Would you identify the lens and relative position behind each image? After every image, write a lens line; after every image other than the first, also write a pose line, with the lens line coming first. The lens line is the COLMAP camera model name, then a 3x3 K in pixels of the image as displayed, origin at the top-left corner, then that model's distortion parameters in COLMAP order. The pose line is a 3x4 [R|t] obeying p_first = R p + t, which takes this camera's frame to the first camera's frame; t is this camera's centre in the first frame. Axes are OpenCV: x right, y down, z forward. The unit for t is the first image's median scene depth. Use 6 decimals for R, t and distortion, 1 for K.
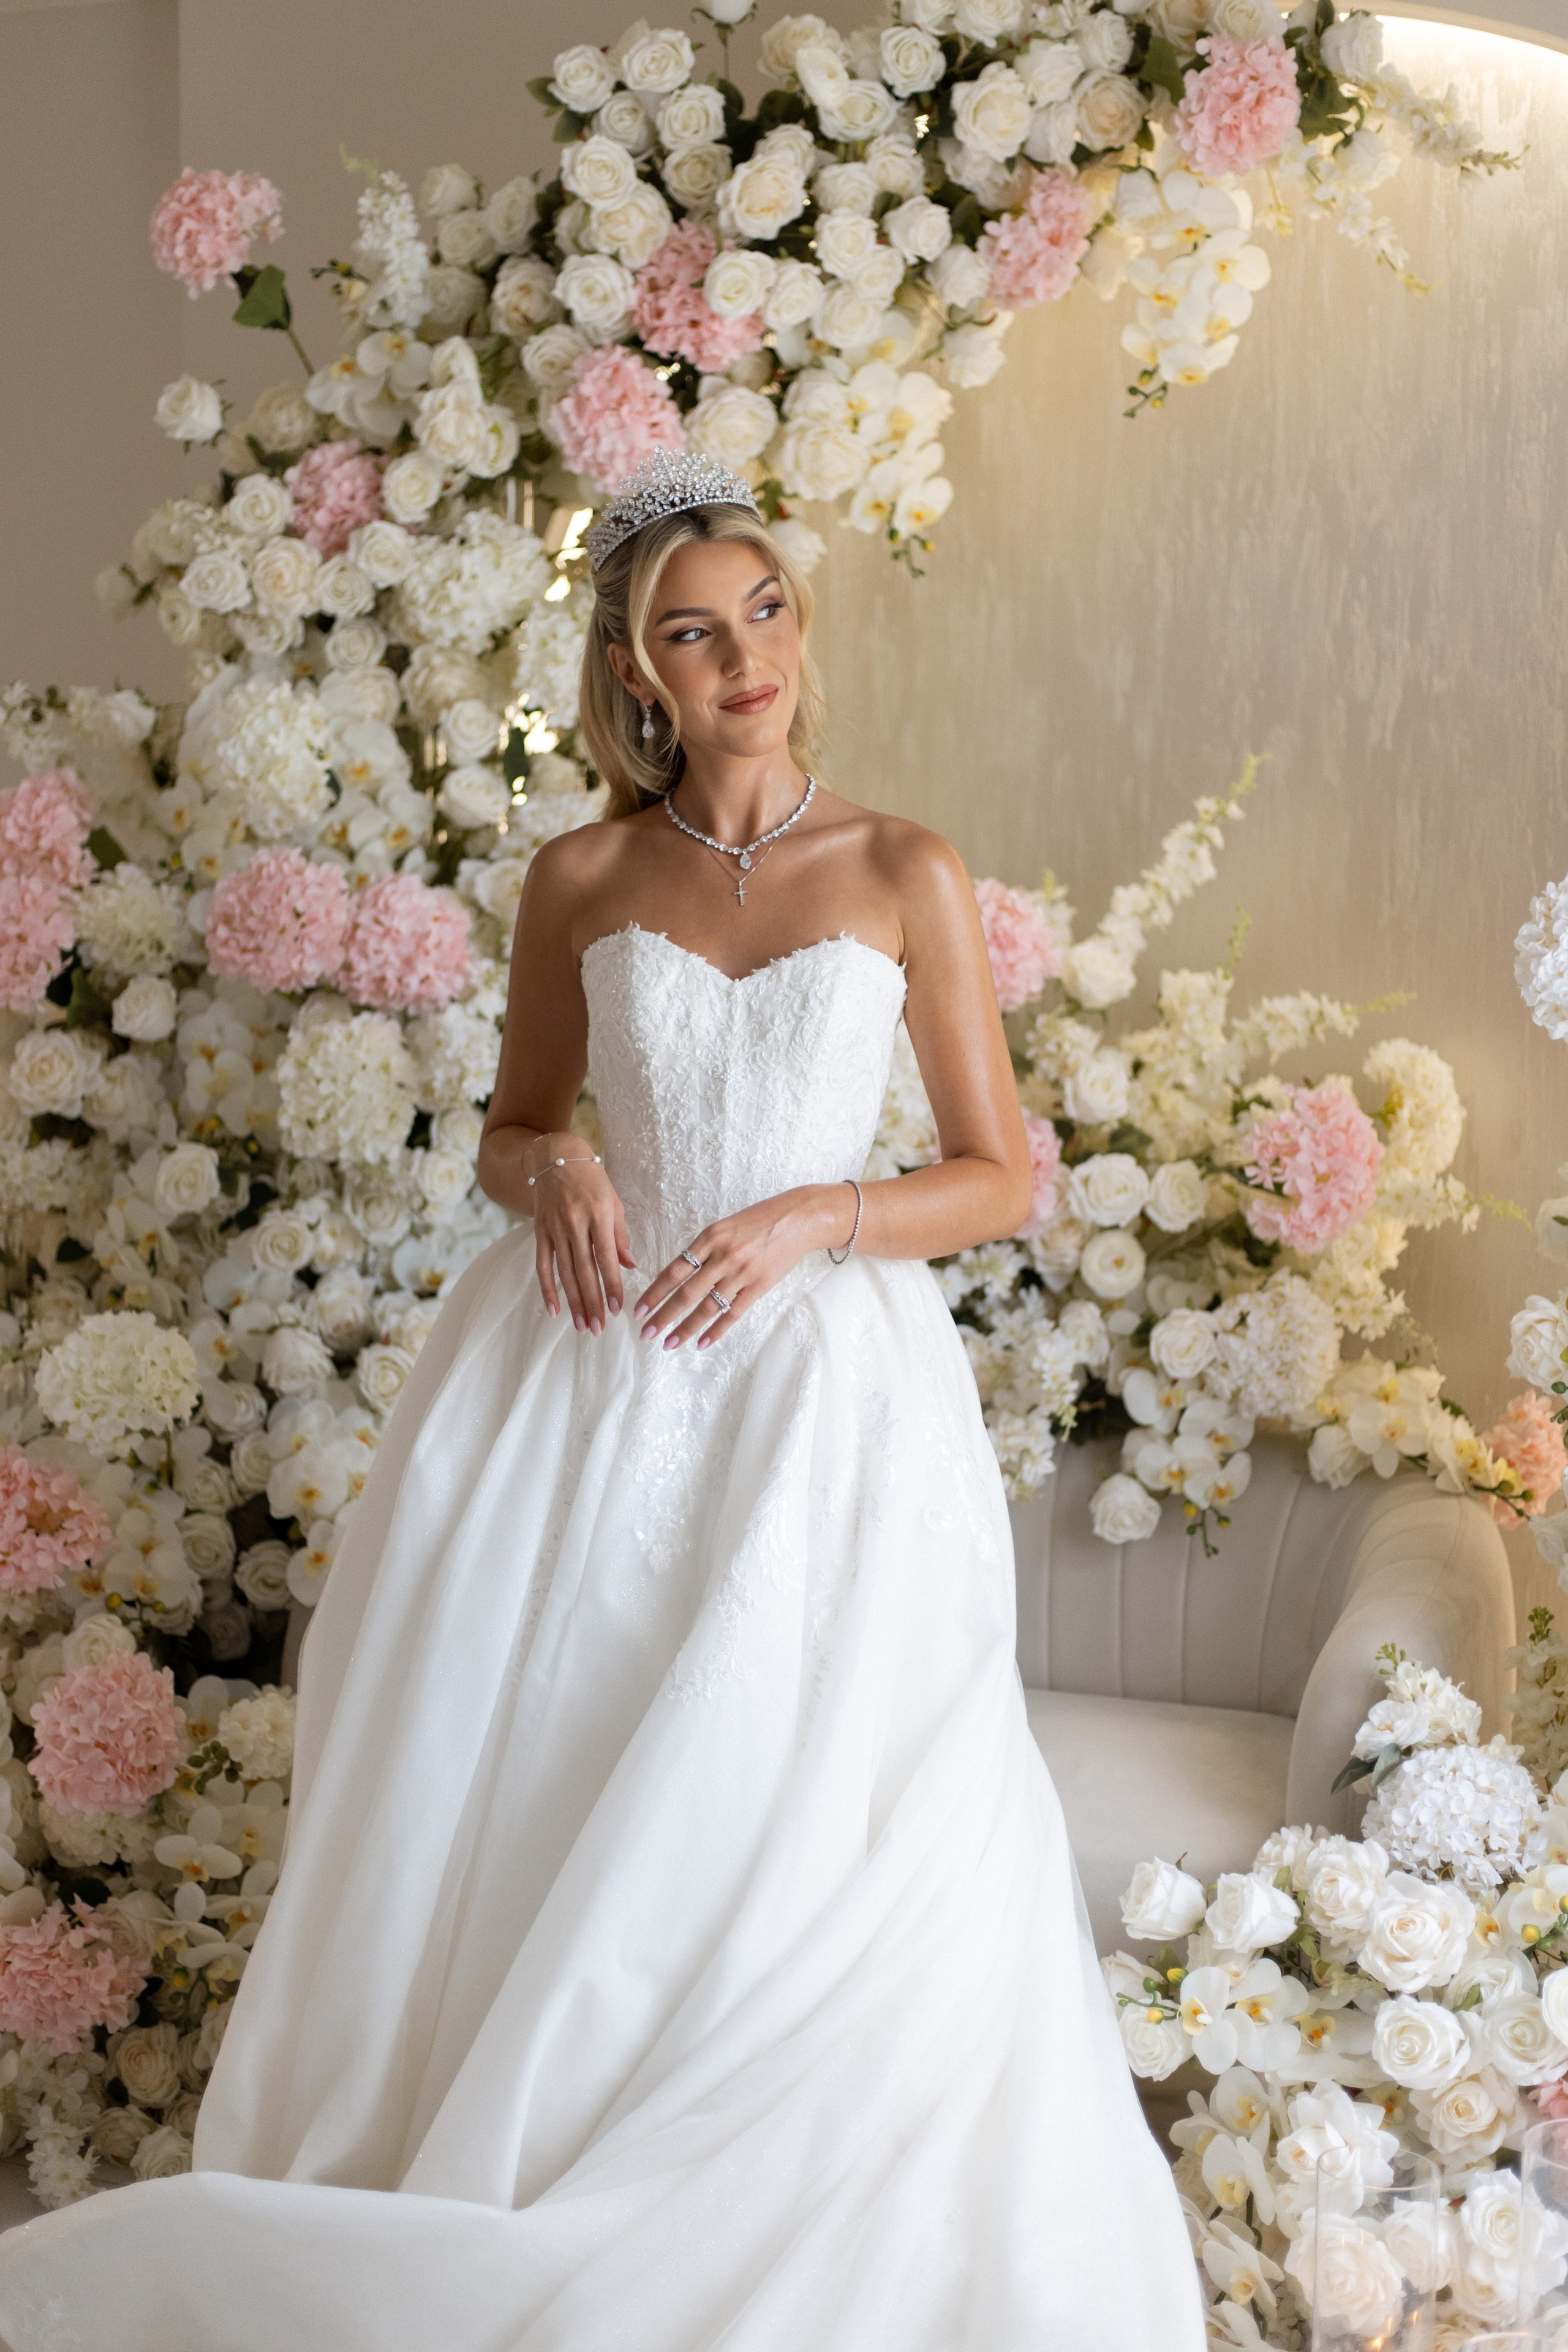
lens RADIAL K [[3571.8, 0, 775.6], [0, 3571.8, 1154.8], [0, 0, 1]] dist [0.007607, 0.000000]
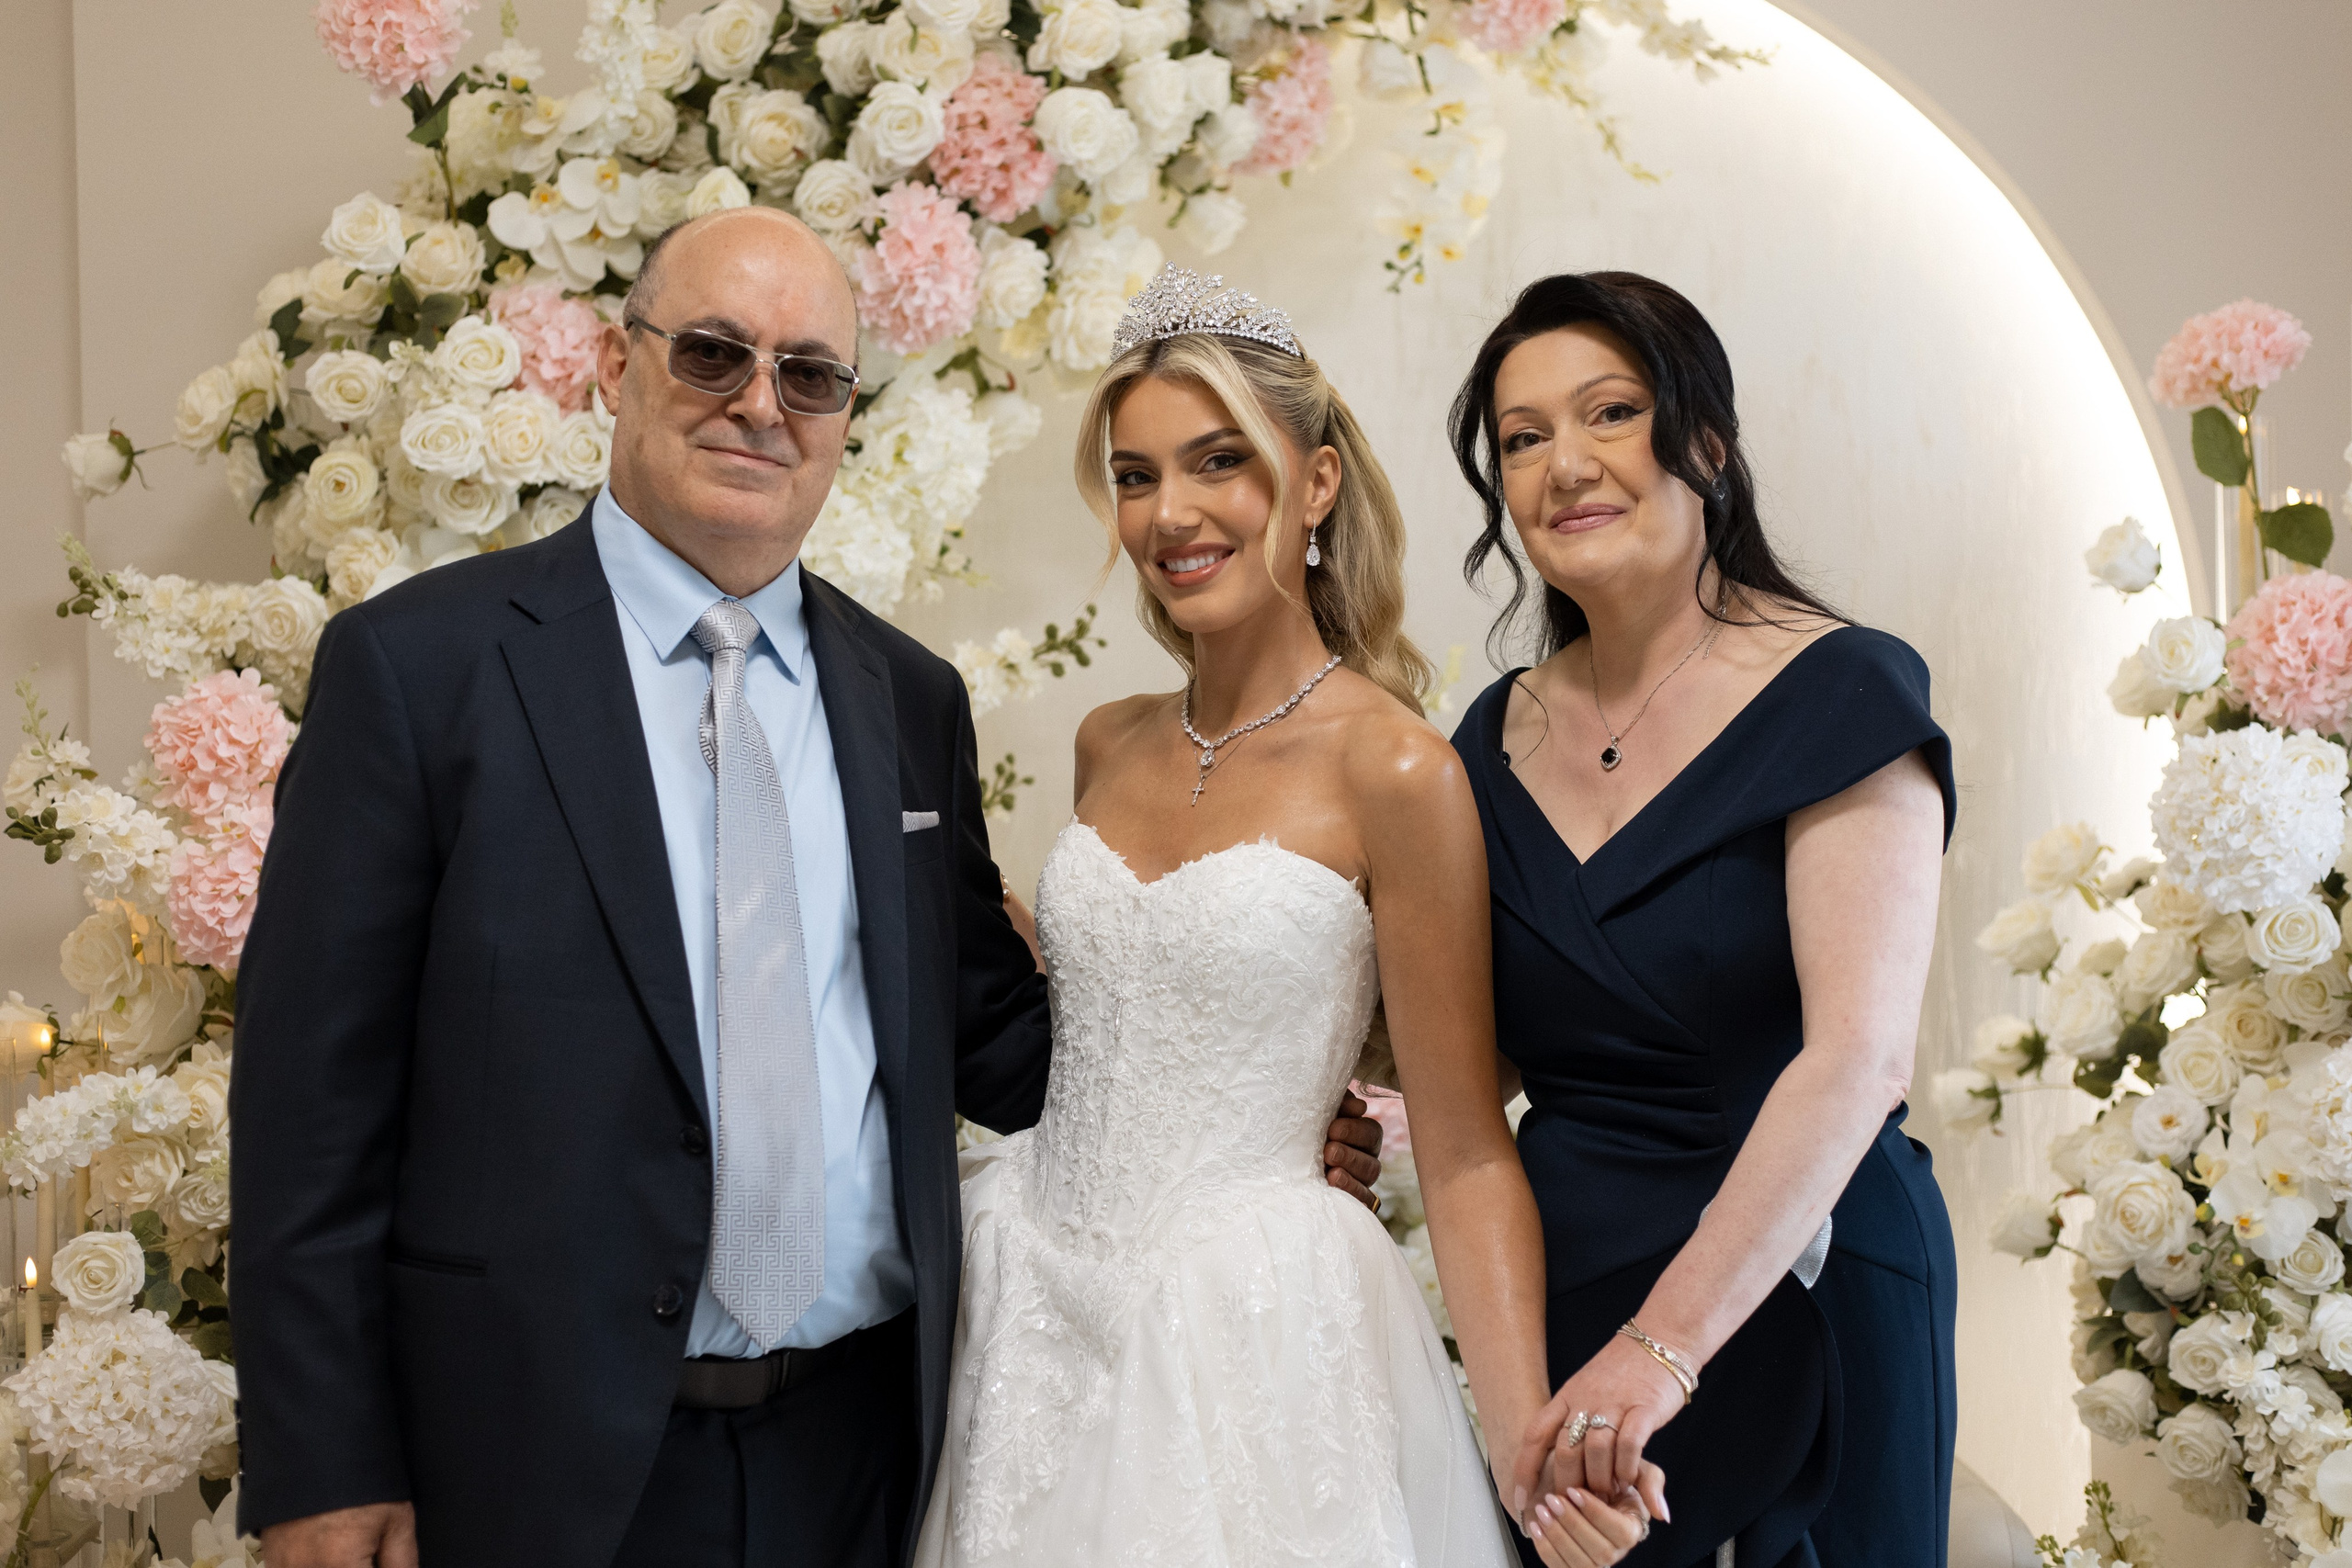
lens RADIAL K [[3463.3, 0, 1126.9], [0, 3463.3, 787.6], [0, 0, 1]] dist [-0.004993, 0.000000]
pose [[0.885432, -0.020985, 0.464295, -0.402011], [0.065417, 0.994662, -0.079796, -0.005788], [-0.460142, 0.101026, 0.882079, 0.232542]]
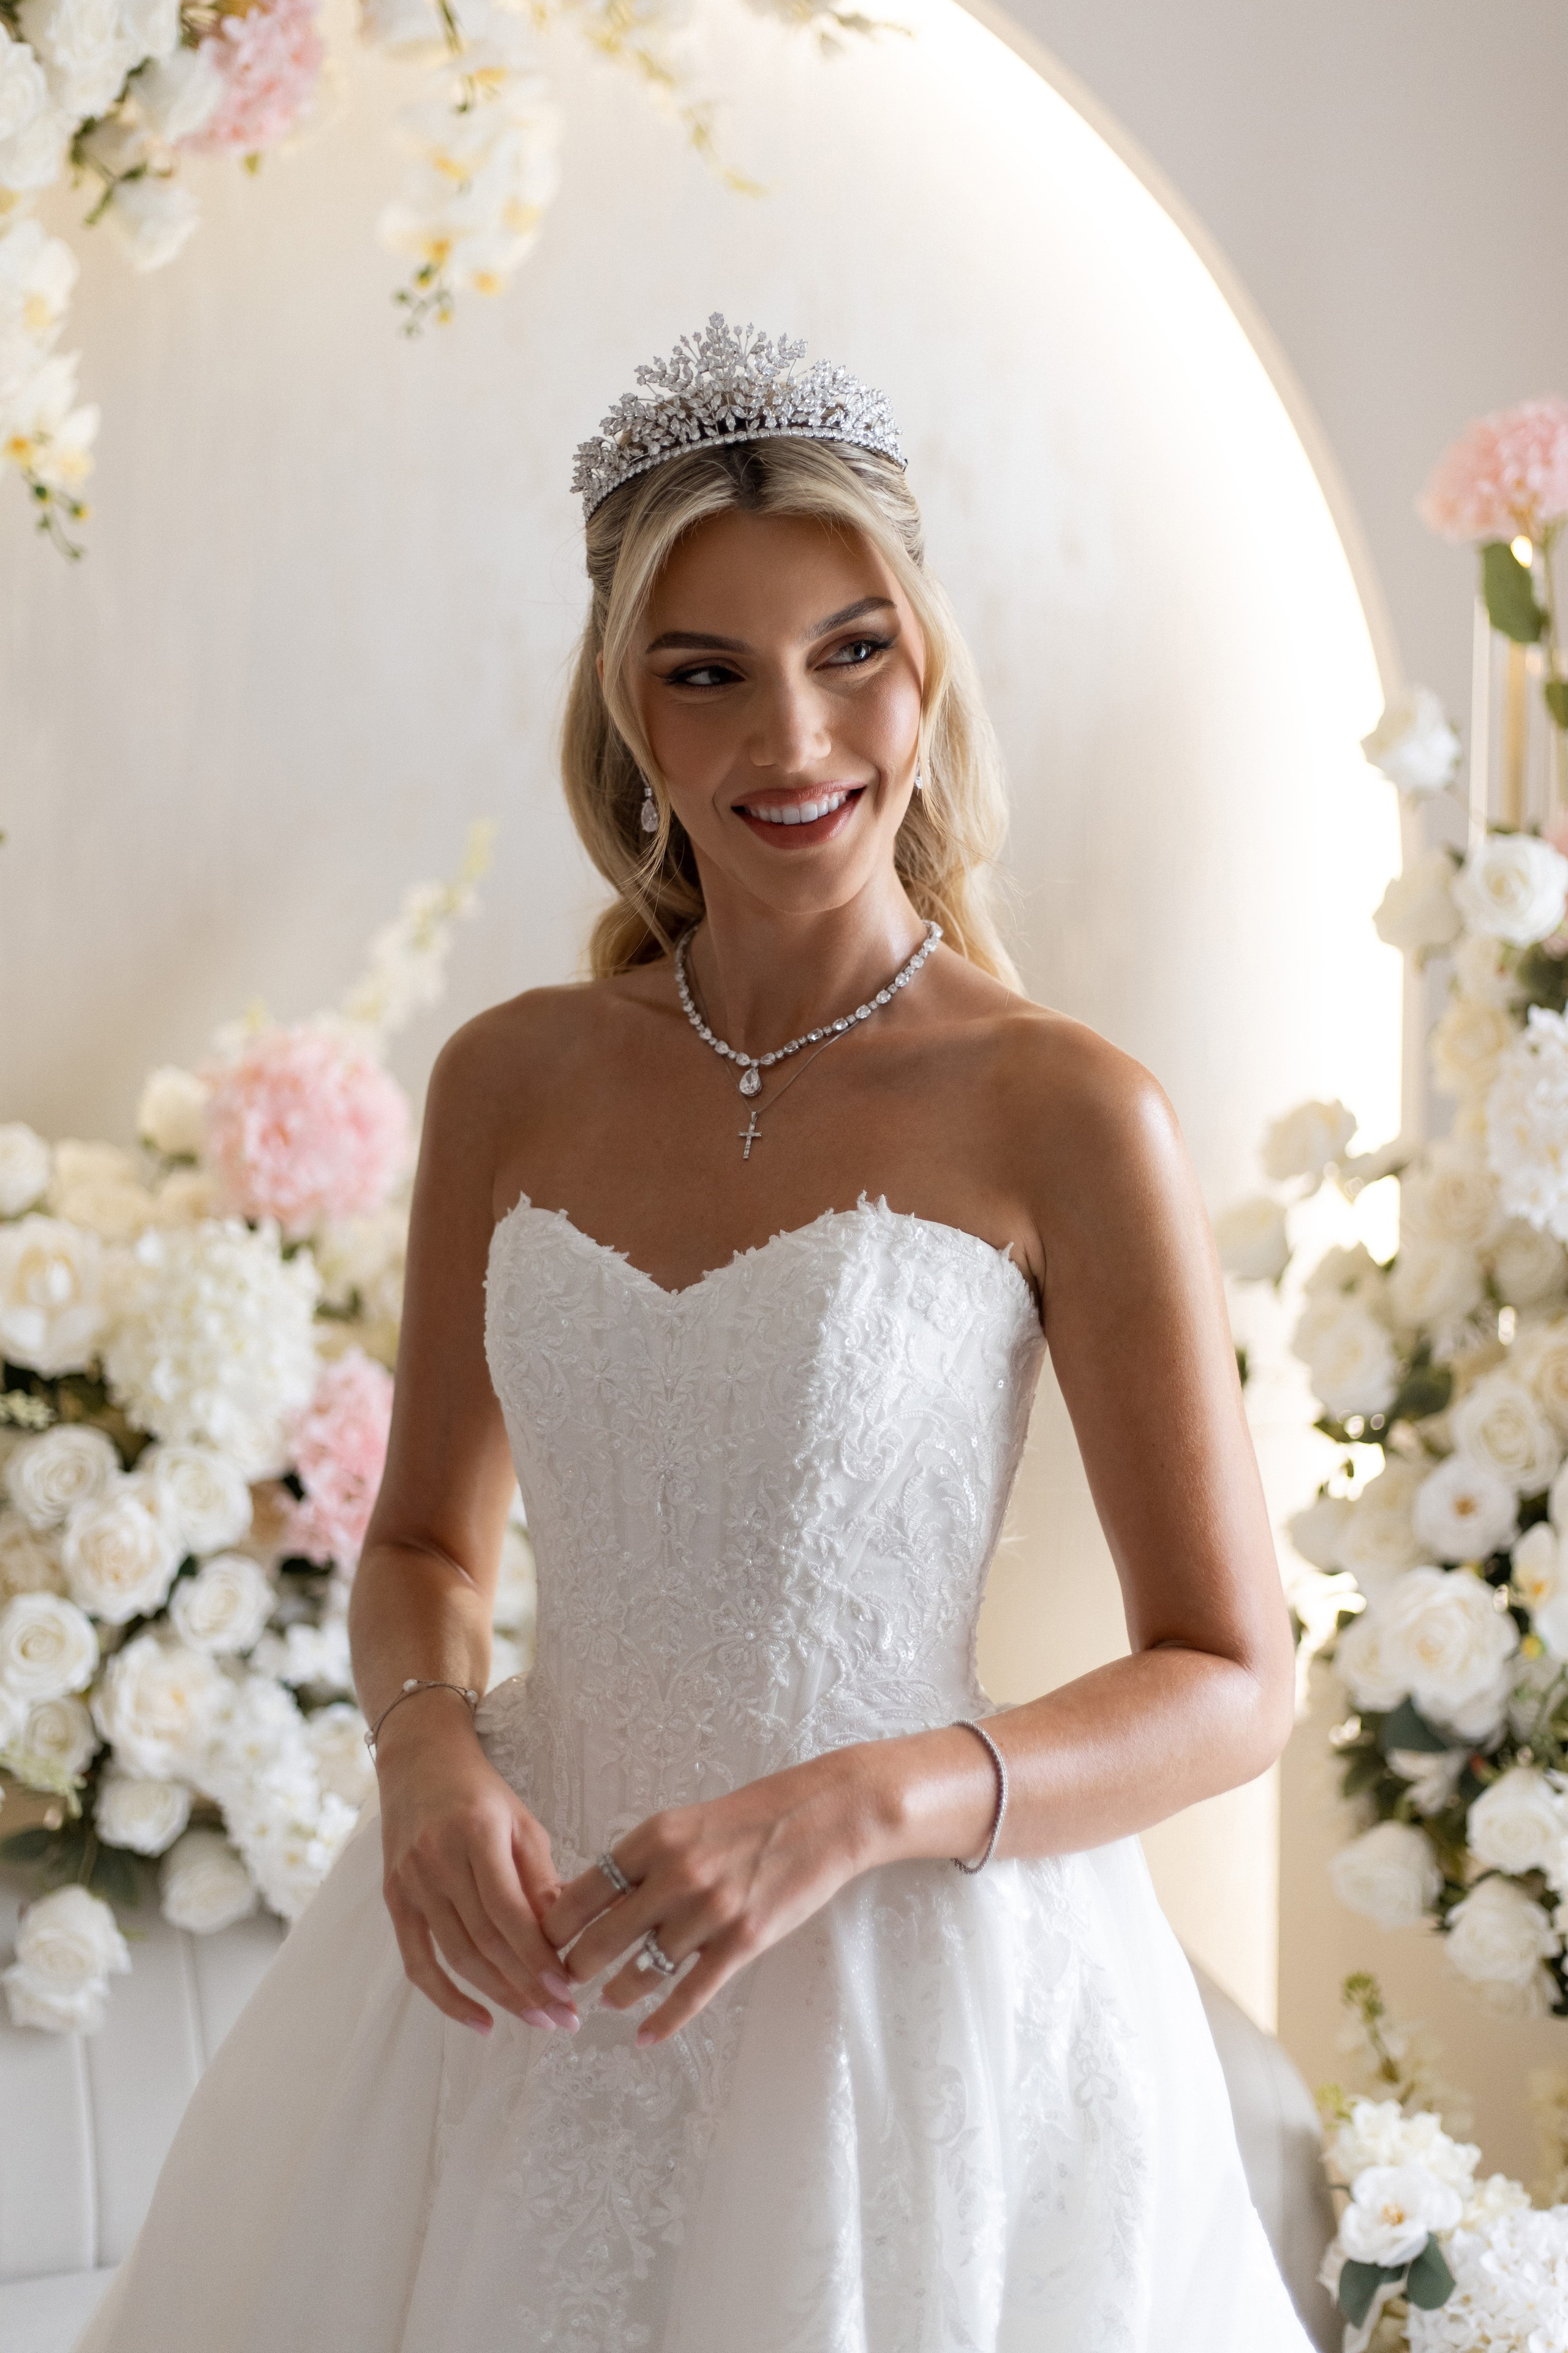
lens RADIAL K [[3573.0, 0, 765.1], [0, 3573.0, 1176.6], [0, 0, 1]] dist [0.007607, 0.000000]
pose [[0.756939, -0.075988, 0.649052, -0.306777], [0.069700, 0.996939, 0.035430, -0.067609], [-0.649758, 0.018420, 0.759918, 0.448827]]
